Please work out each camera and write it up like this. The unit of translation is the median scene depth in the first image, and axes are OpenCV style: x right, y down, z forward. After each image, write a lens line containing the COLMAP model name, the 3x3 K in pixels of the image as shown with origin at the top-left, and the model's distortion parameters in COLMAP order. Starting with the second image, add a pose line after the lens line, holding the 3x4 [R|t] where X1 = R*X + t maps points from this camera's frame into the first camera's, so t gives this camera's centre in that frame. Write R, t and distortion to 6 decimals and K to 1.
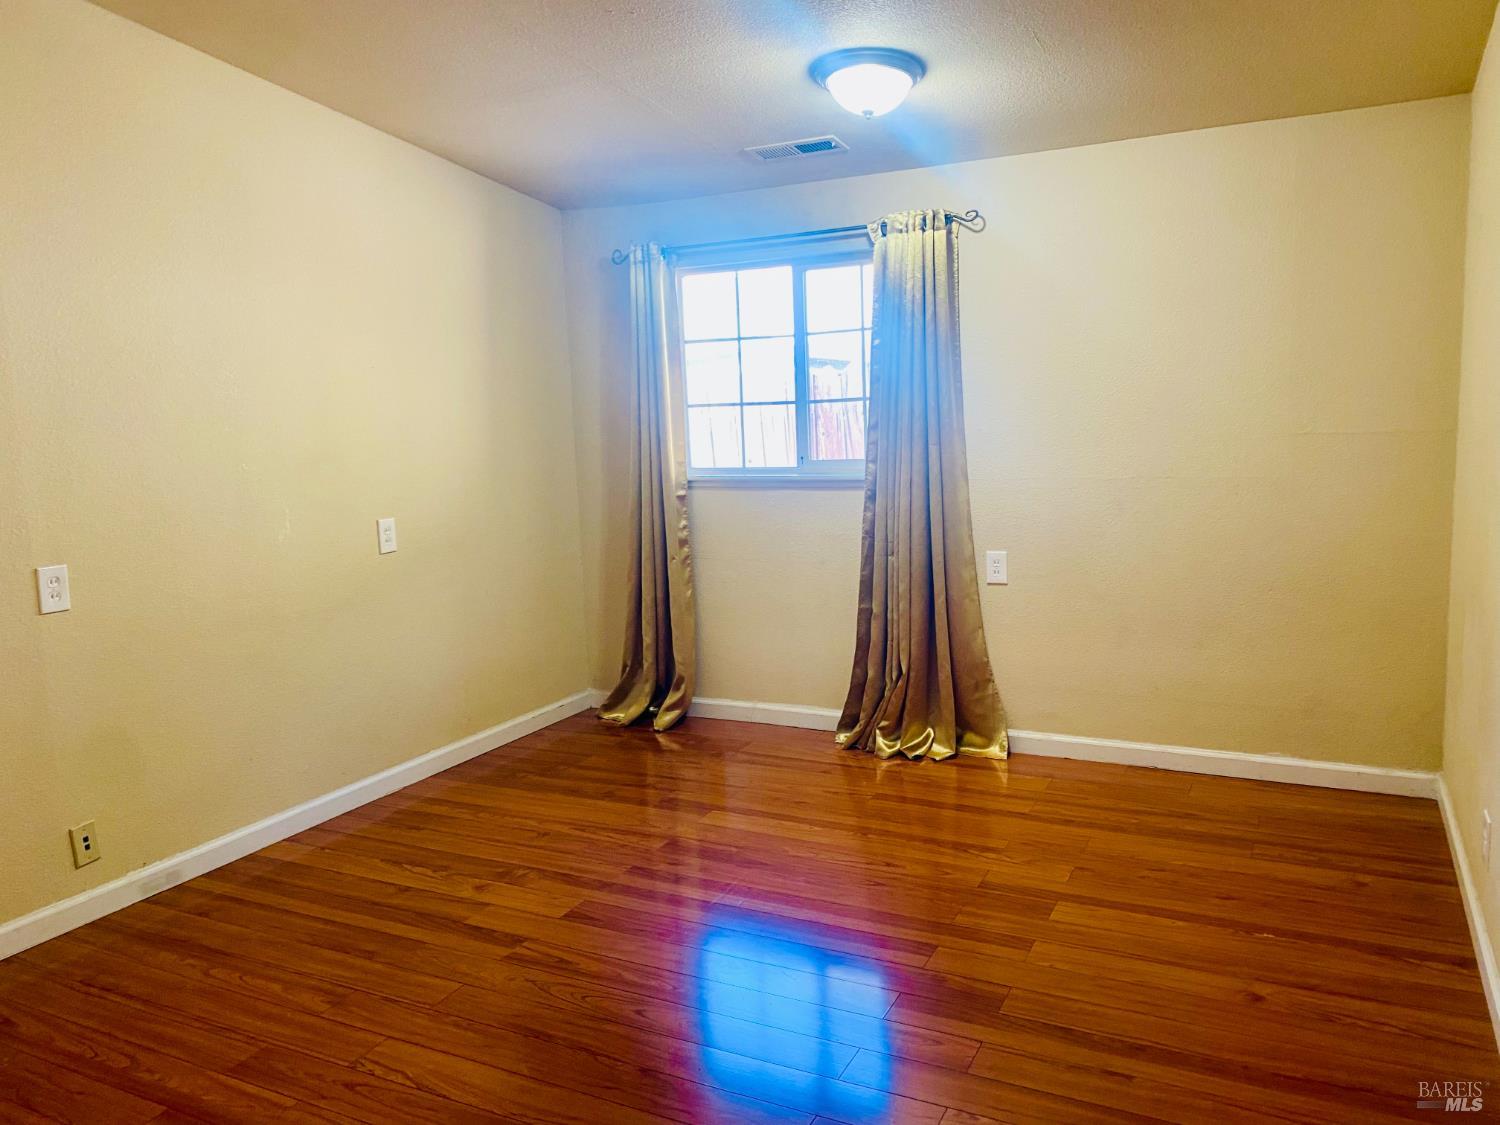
lens RADIAL K [[1136.0, 0, 747.1], [0, 1136.0, 546.8], [0, 0, 1]] dist [0.054137, -0.057076]
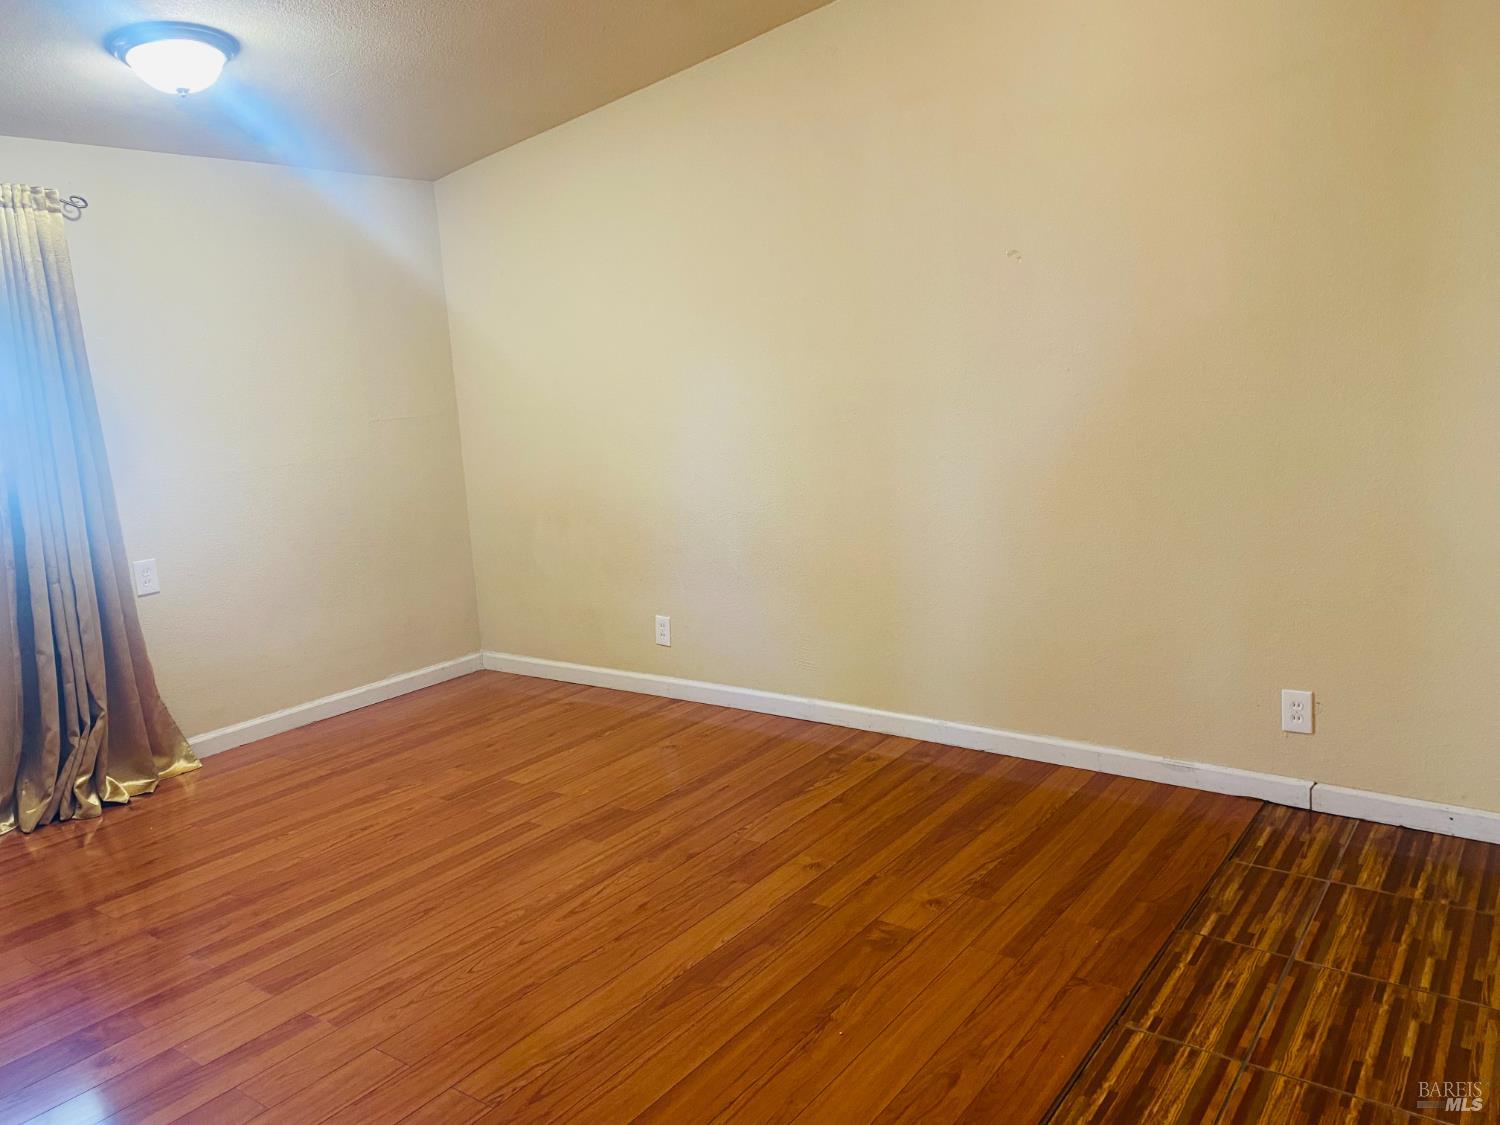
lens RADIAL K [[1136.0, 0, 746.0], [0, 1136.0, 573.4], [0, 0, 1]] dist [0.054137, -0.057076]
pose [[0.179083, -0.156130, 0.971366, -0.823965], [0.180900, 0.975719, 0.123479, -0.017786], [-0.967060, 0.153607, 0.202979, 0.422506]]
